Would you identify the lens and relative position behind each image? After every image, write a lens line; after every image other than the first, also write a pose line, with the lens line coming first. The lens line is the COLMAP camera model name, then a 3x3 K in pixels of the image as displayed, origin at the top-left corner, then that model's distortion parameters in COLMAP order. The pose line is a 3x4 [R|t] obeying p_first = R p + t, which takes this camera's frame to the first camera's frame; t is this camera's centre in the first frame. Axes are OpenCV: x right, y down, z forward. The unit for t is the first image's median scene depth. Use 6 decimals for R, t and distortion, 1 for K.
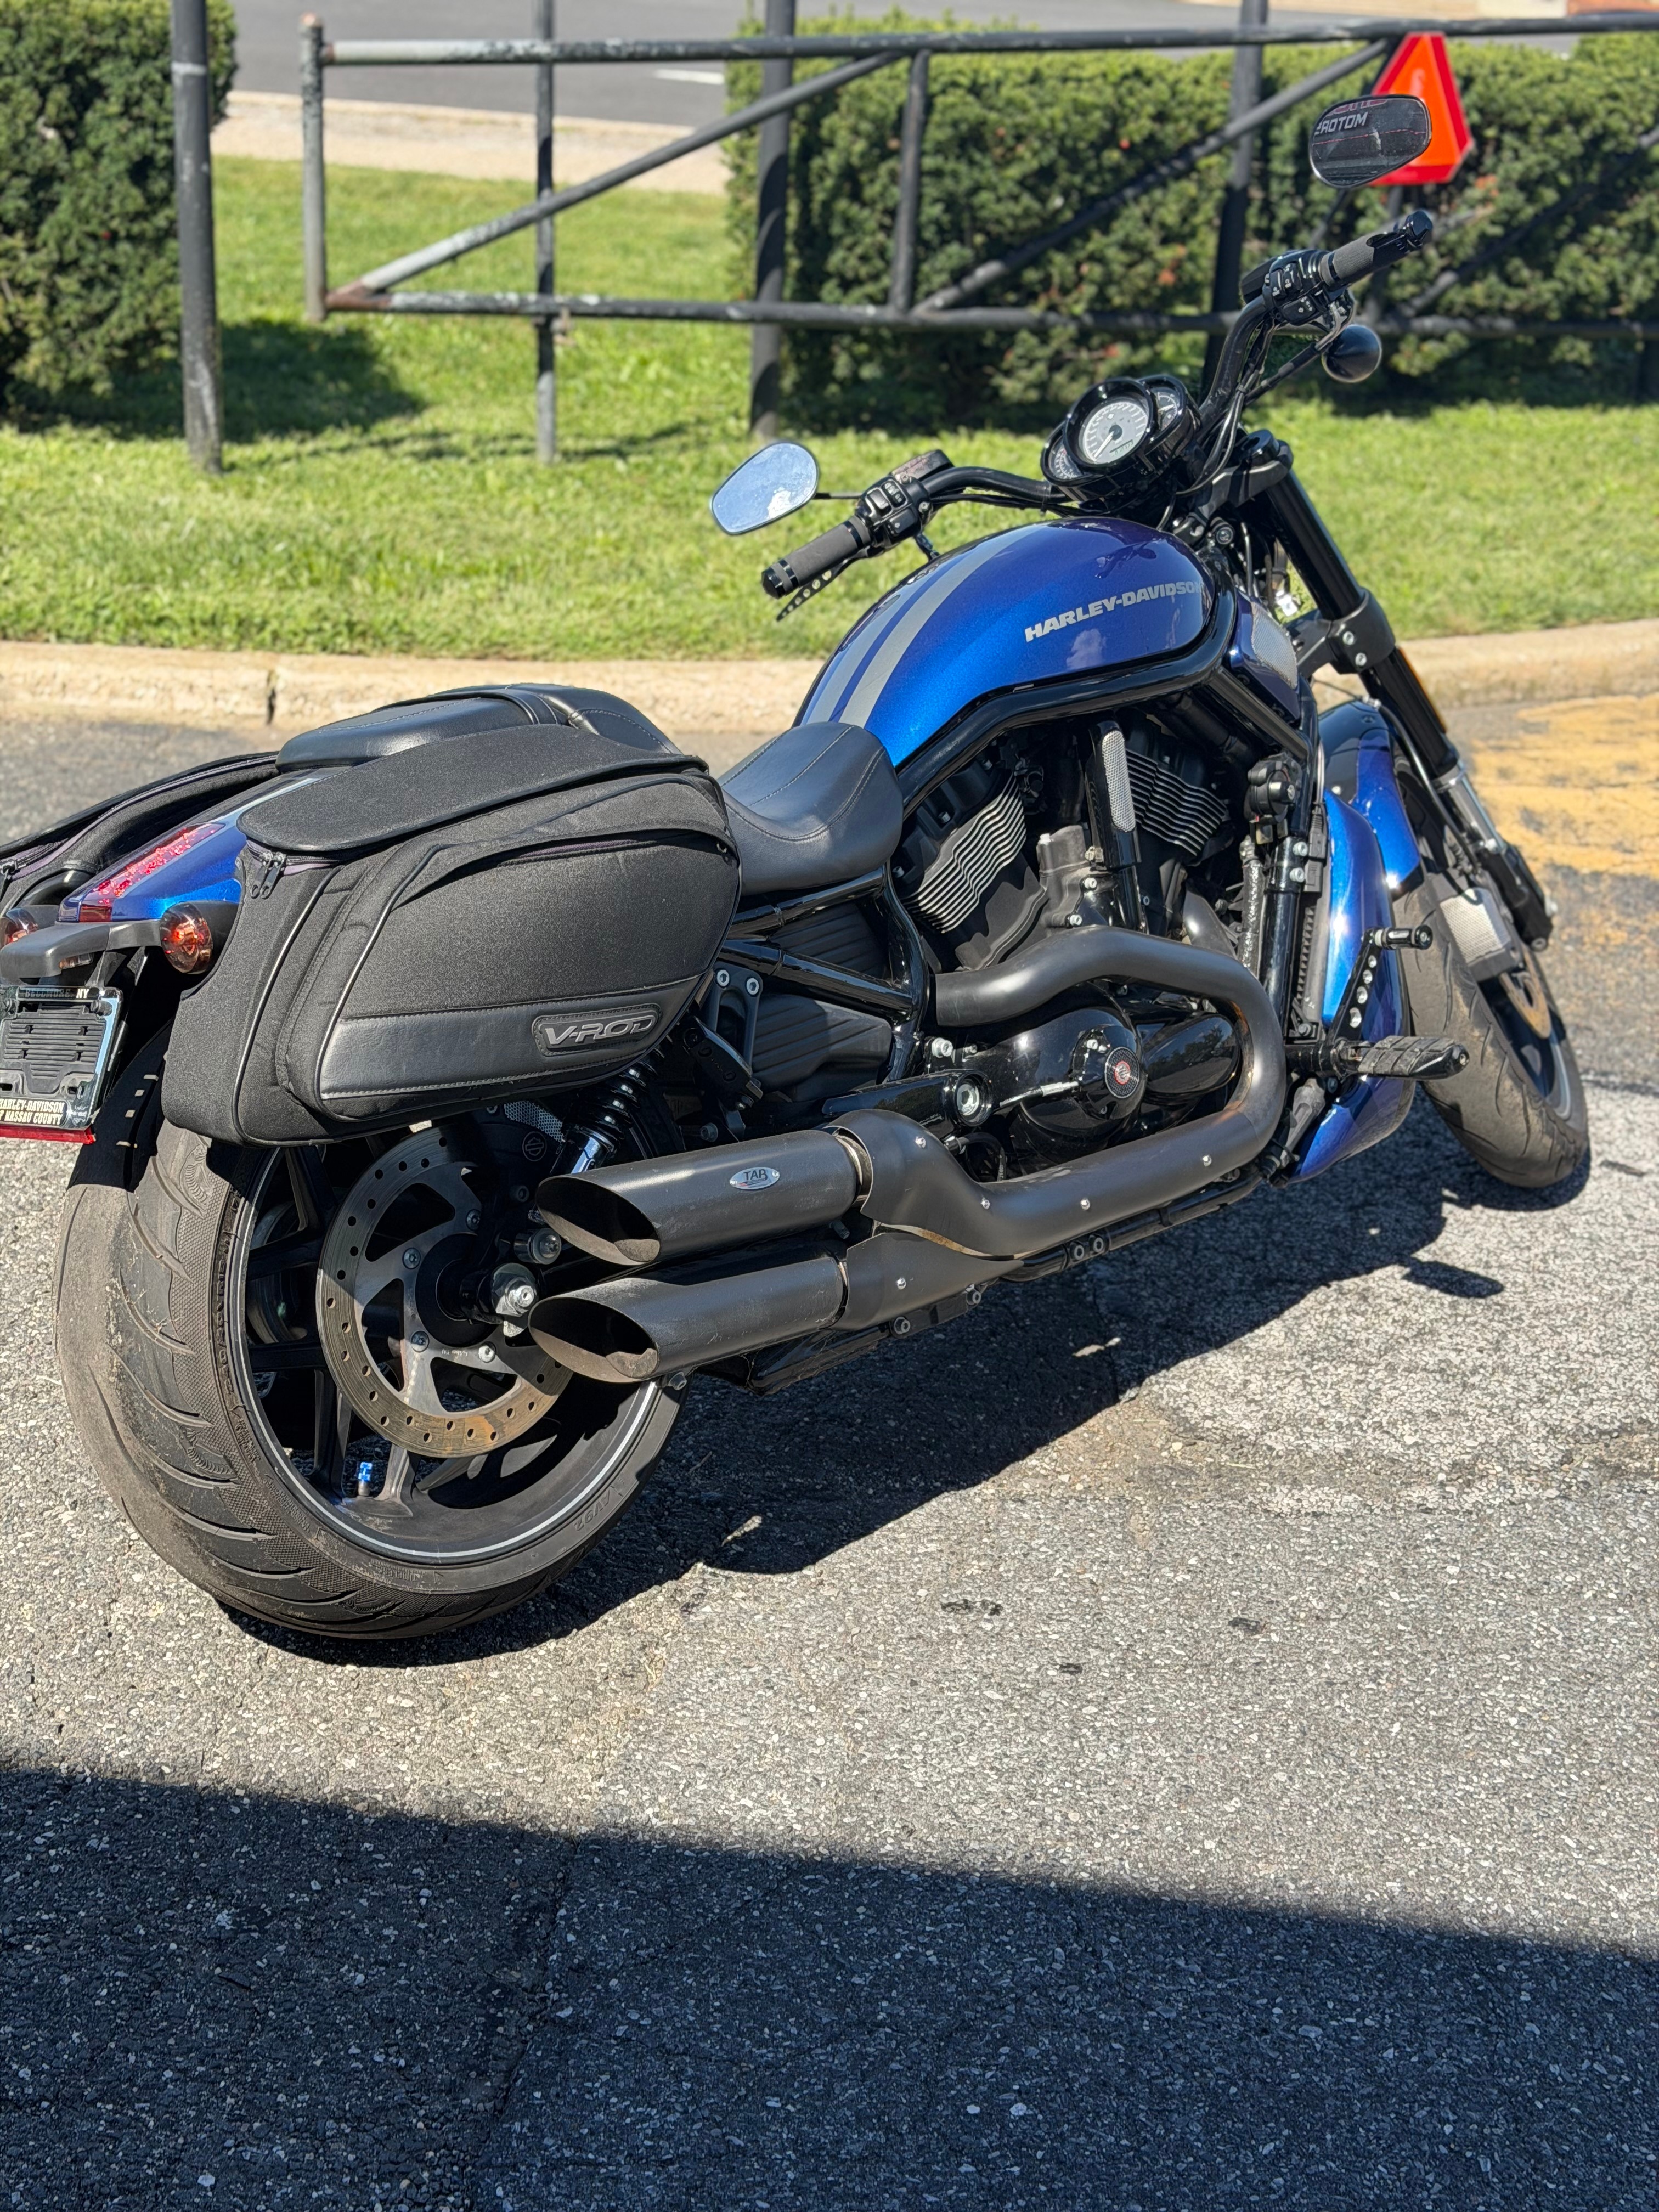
lens RADIAL K [[3089.1, 0, 829.5], [0, 3089.1, 1106.0], [0, 0, 1]] dist [0.135884, -0.004205]
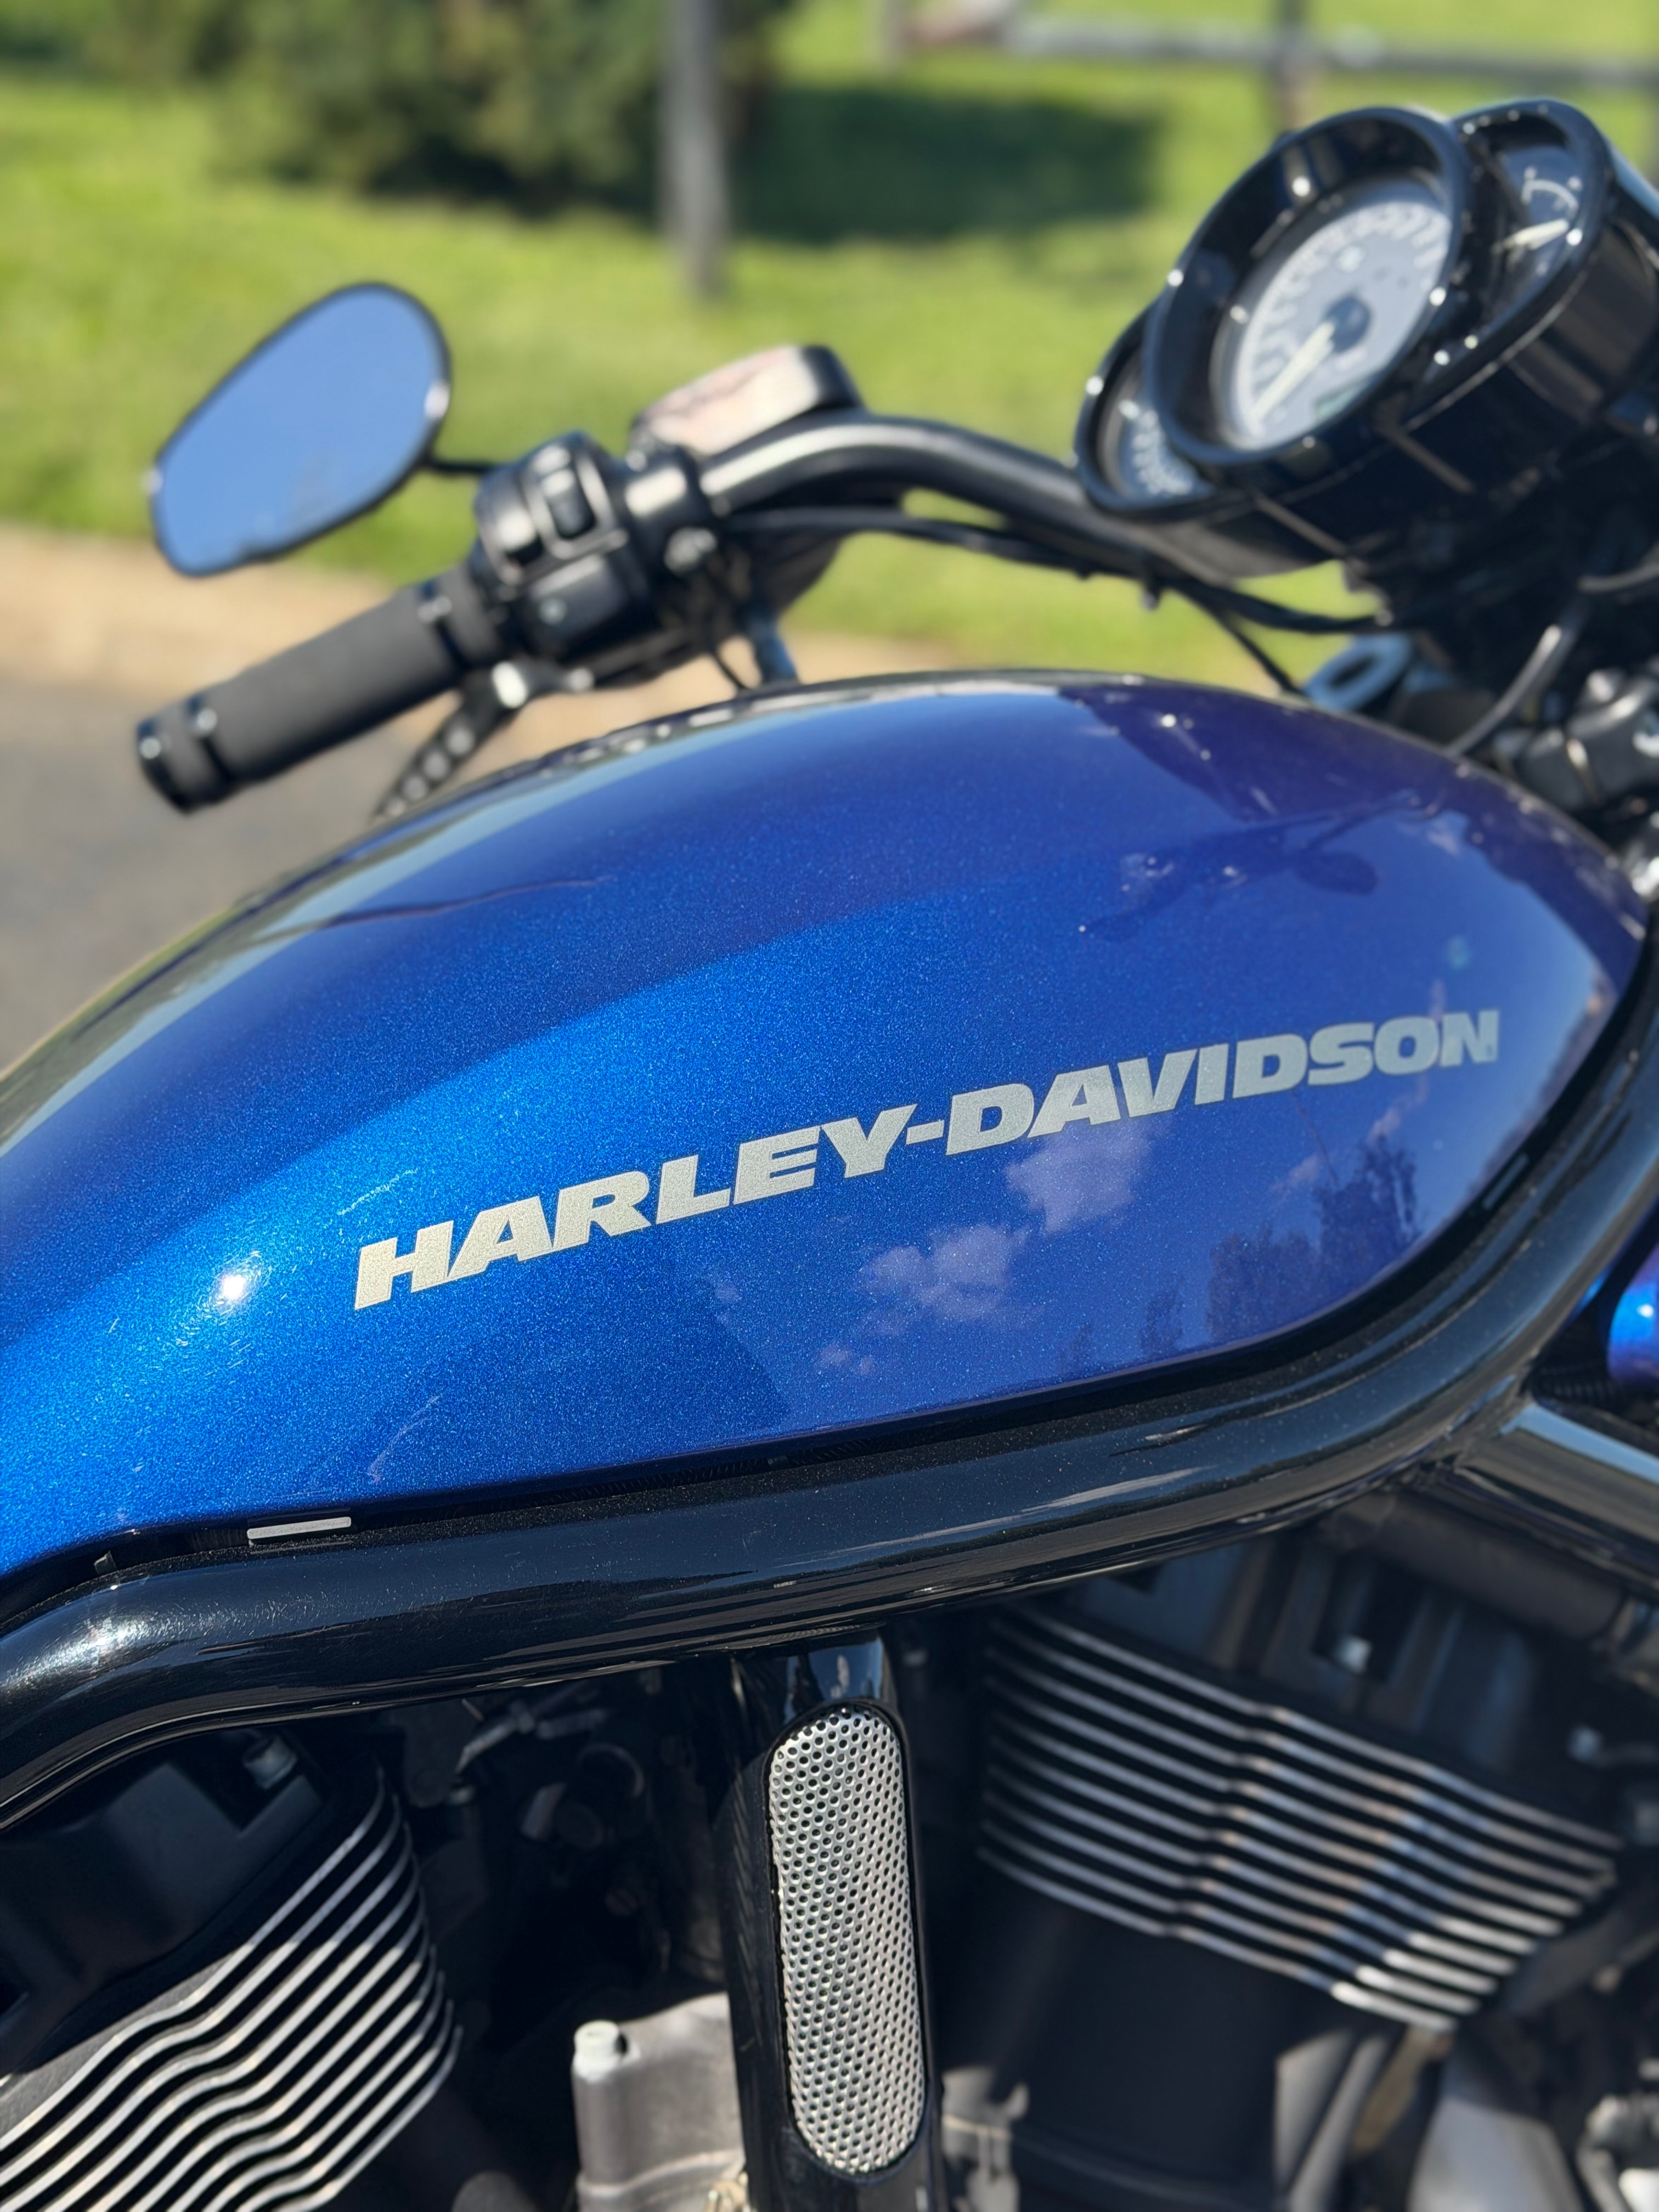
lens RADIAL K [[3089.1, 0, 829.5], [0, 3089.1, 1106.0], [0, 0, 1]] dist [0.135884, -0.004205]
pose [[0.919903, 0.144256, -0.364649, 0.154632], [-0.123918, 0.989166, 0.078709, -0.169296], [0.372053, -0.027218, 0.927813, 0.751954]]
